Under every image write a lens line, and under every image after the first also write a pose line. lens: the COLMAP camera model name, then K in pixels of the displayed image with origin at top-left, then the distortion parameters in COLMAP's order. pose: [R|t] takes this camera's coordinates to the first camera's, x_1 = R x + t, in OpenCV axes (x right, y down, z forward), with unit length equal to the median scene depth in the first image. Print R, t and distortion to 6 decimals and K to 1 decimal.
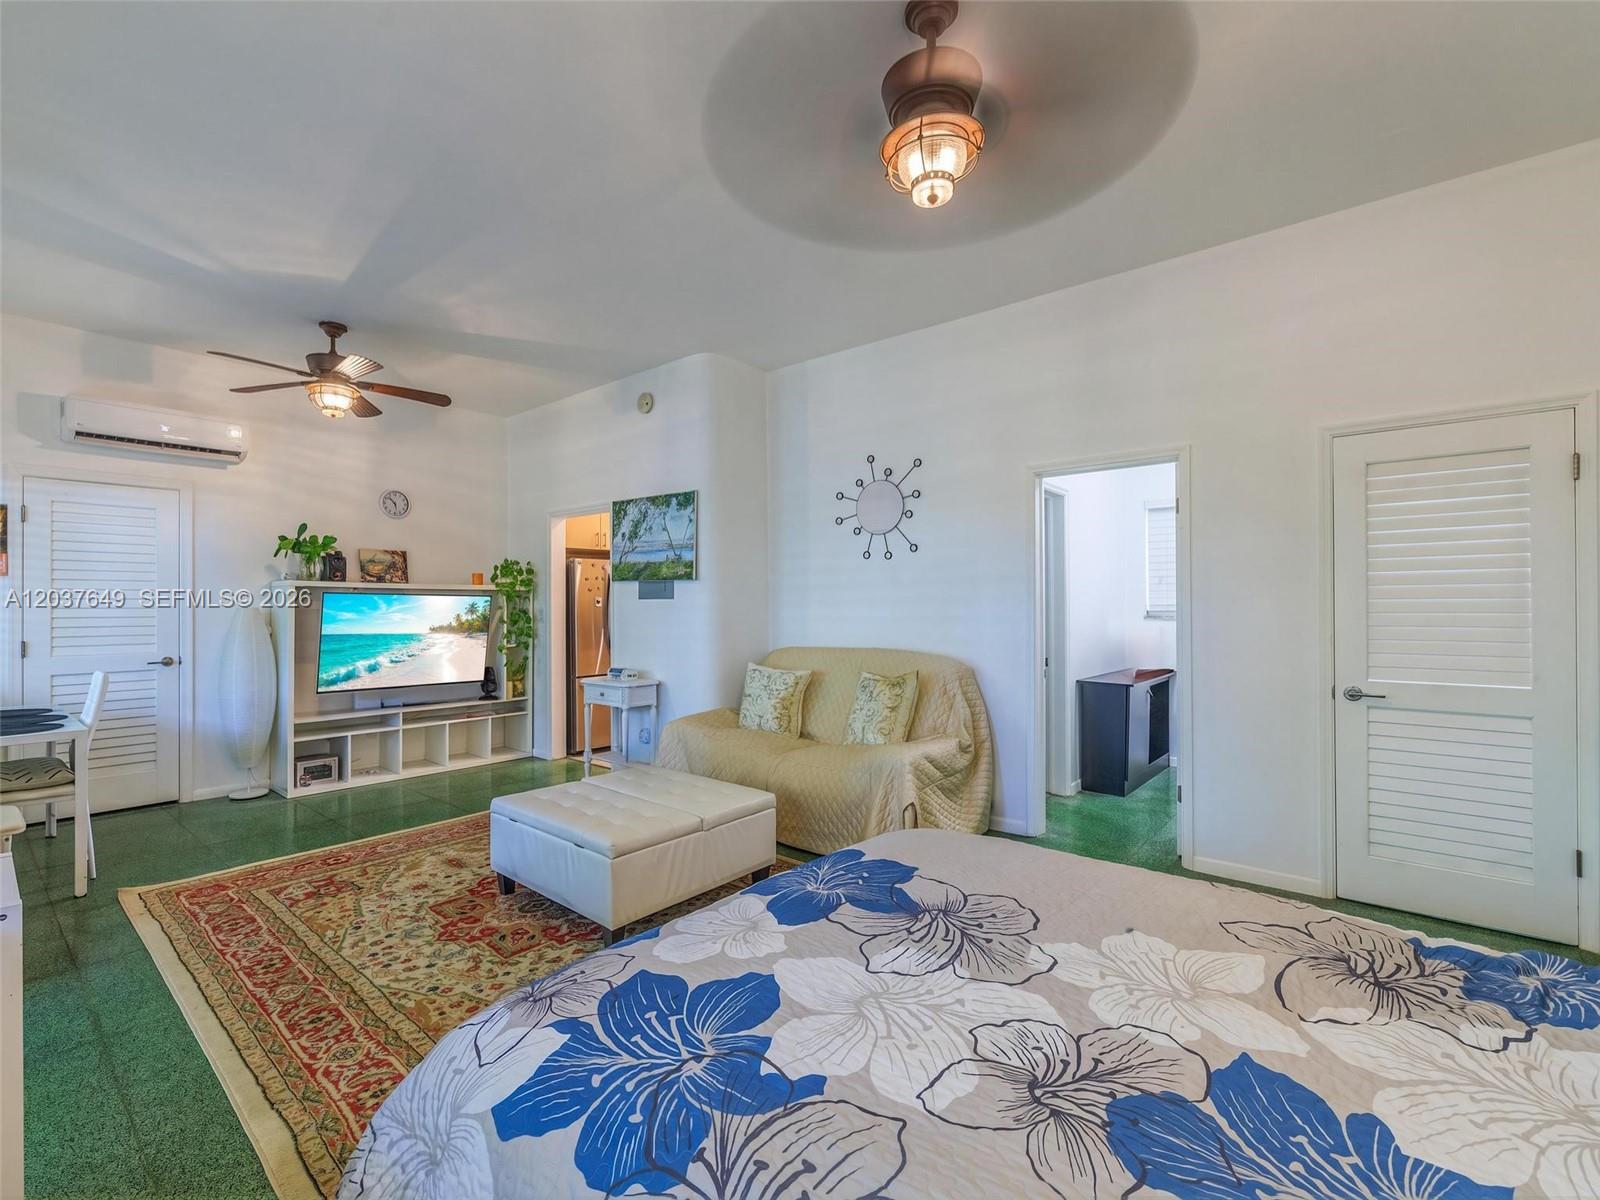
lens RADIAL K [[714.8, 0, 742.5], [0, 714.8, 601.7], [0, 0, 1]] dist [-0.001497, -0.000157]
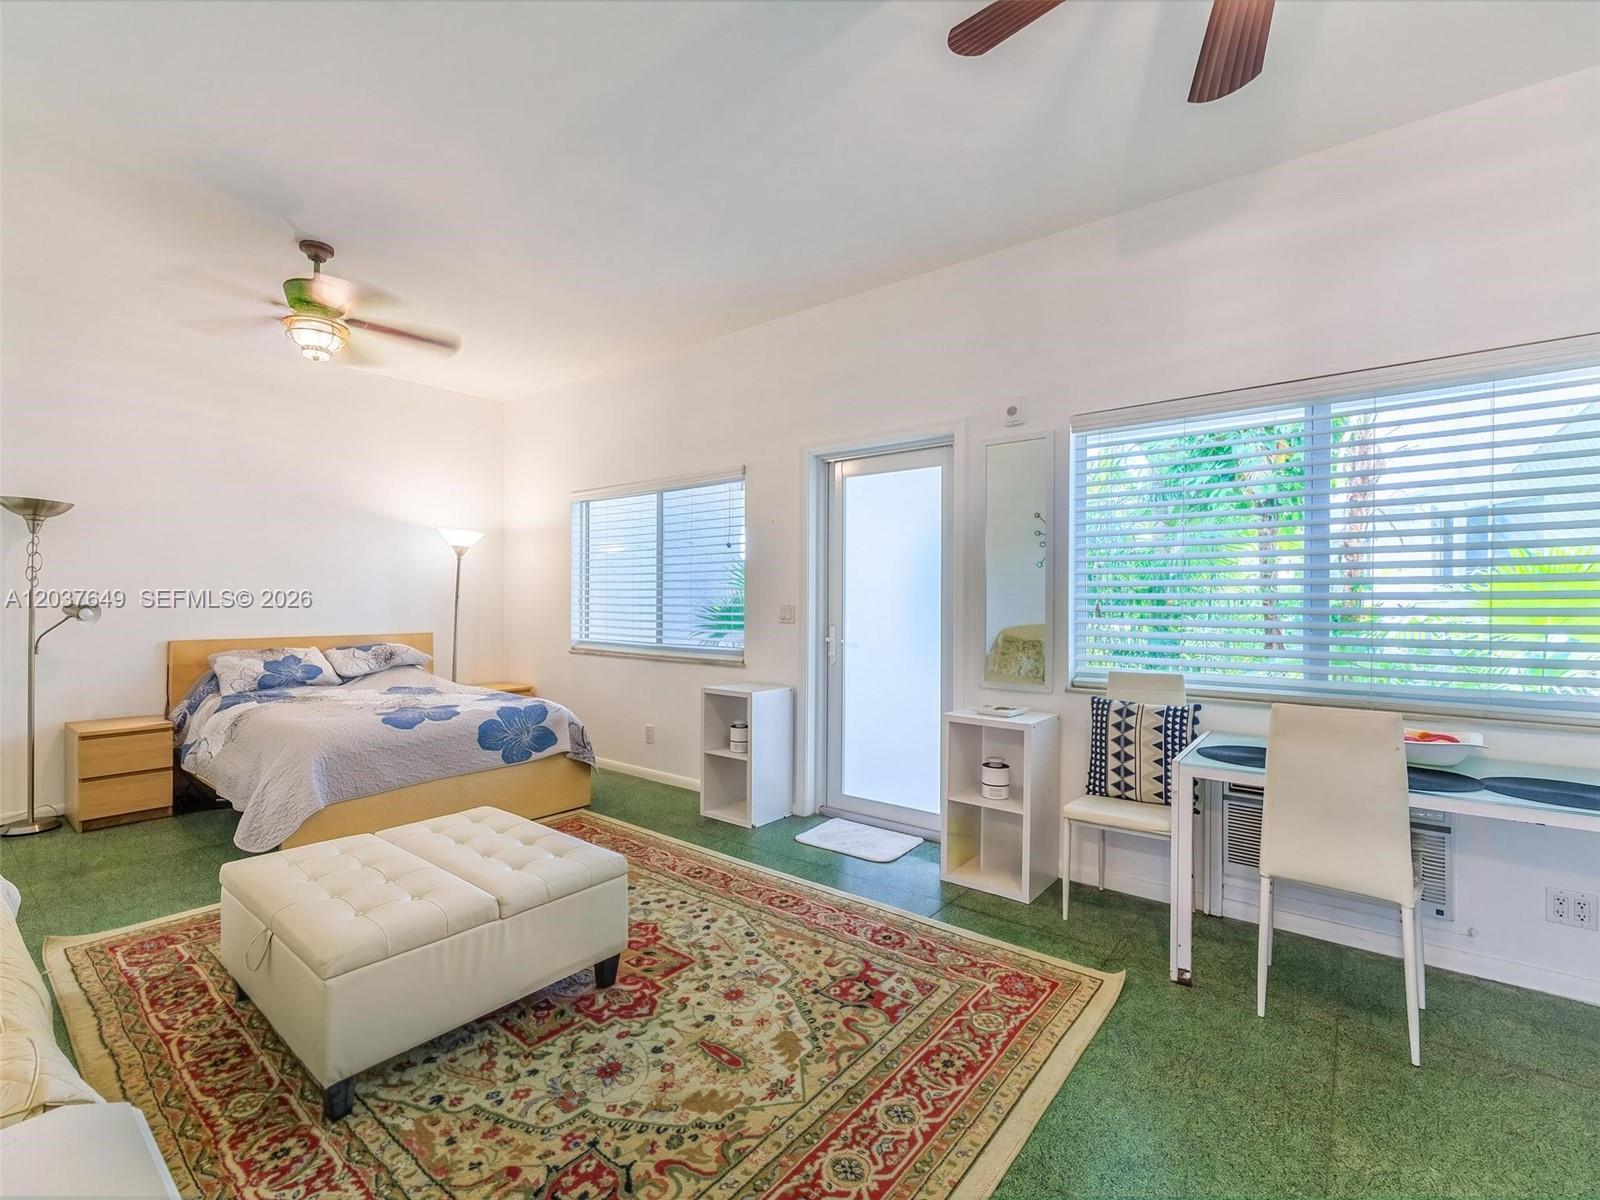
lens RADIAL K [[729.9, 0, 723.7], [0, 729.9, 598.3], [0, 0, 1]] dist [-0.002174, -0.000063]
pose [[-0.999999, 0.001299, -0.001144, -0.443057], [0.001301, 0.999997, -0.001976, 0.013199], [0.001142, -0.001978, -0.999997, 1.722434]]
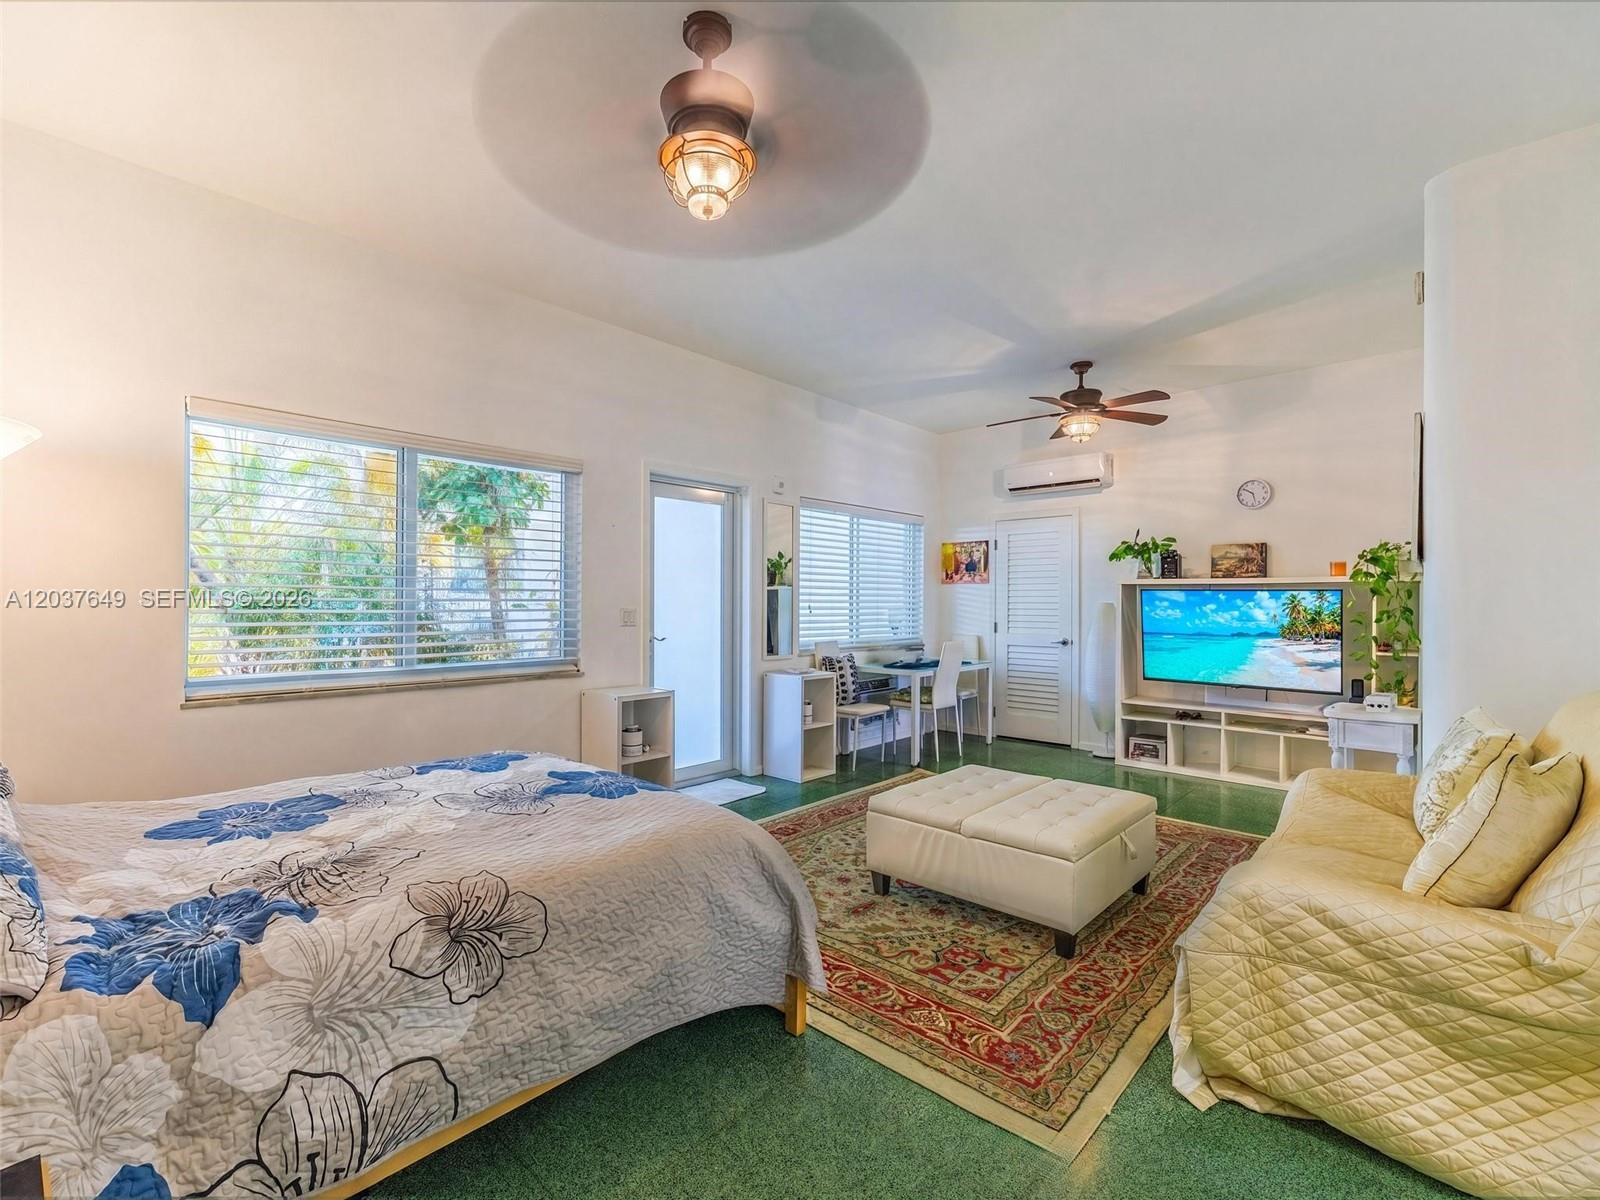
lens RADIAL K [[722.5, 0, 800.0], [0, 722.5, 600.0], [0, 0, 1]] dist [-0.002188, -0.000177]
pose [[-0.004914, -0.001463, -0.999987, 0.831167], [0.001708, 0.999997, -0.001472, 0.006090], [0.999986, -0.001715, -0.004911, 0.716085]]
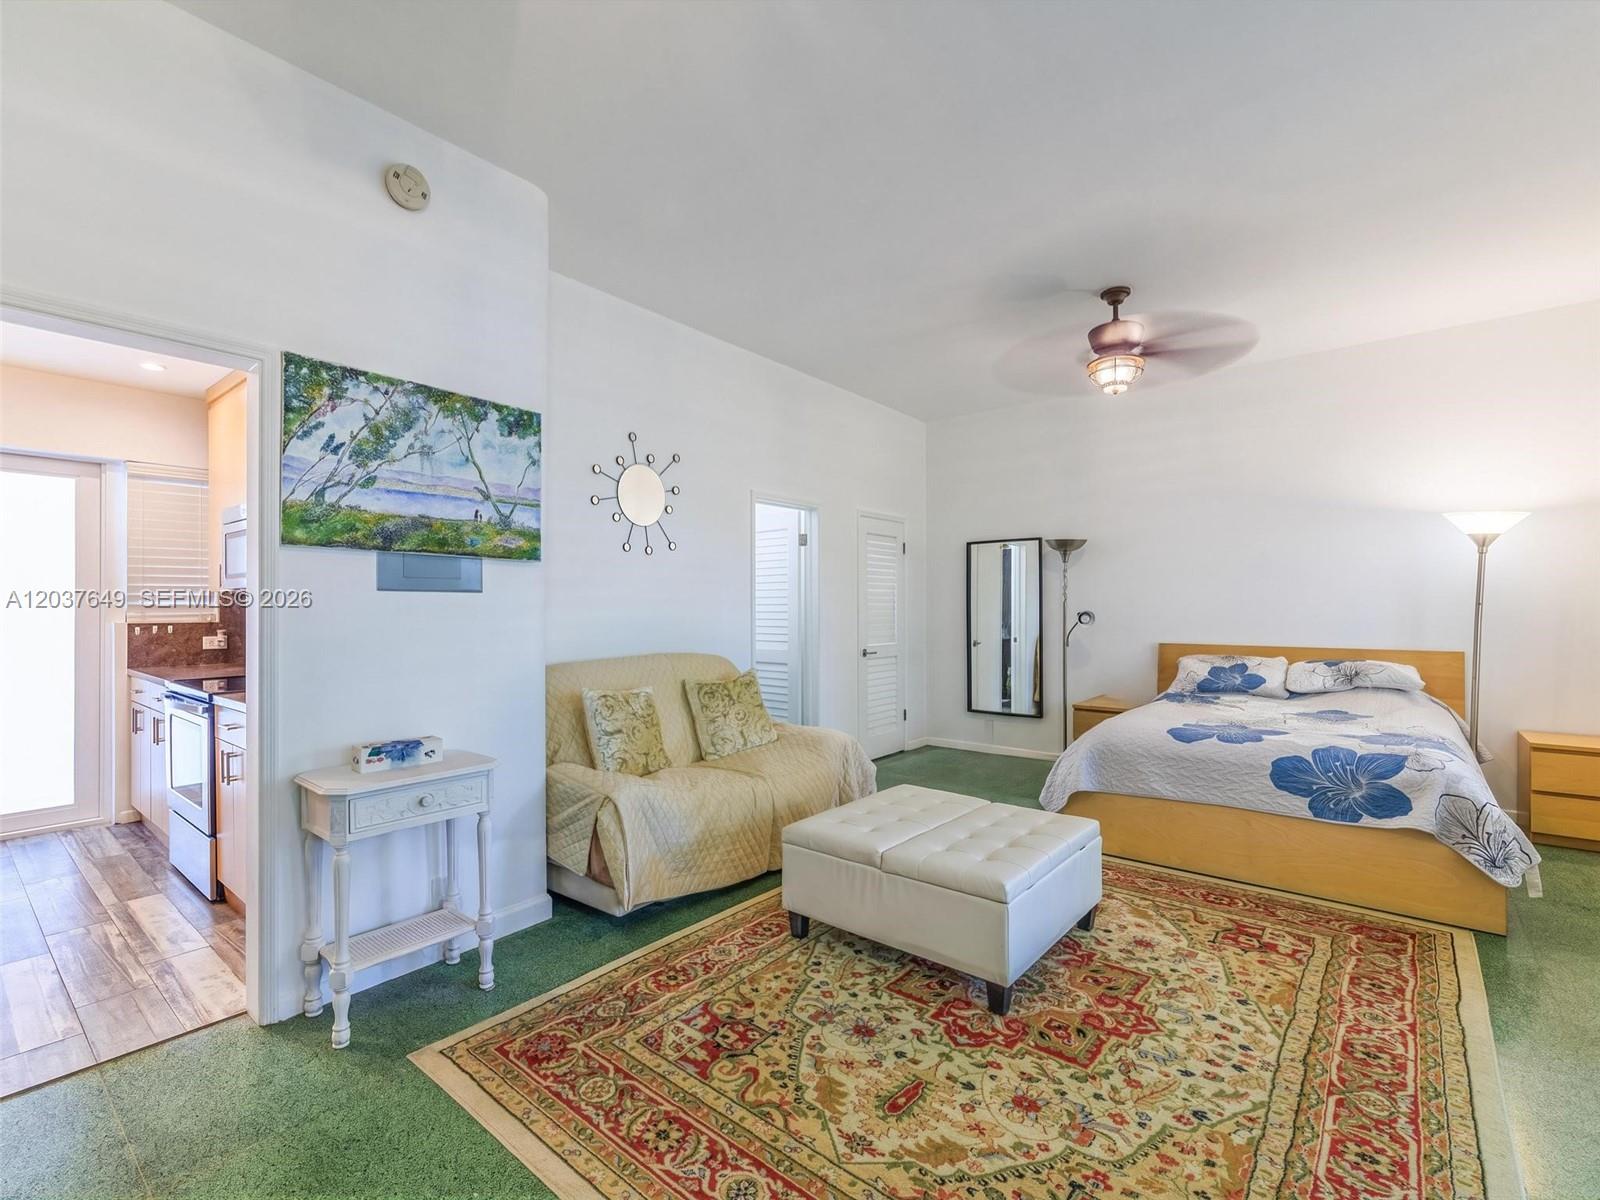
lens RADIAL K [[722.5, 0, 800.0], [0, 722.5, 600.0], [0, 0, 1]] dist [-0.002188, -0.000177]
pose [[-0.043489, 0.013588, 0.998962, -1.015385], [0.000596, 0.999908, -0.013575, 0.014653], [-0.999054, 0.000005, -0.043493, 1.206093]]
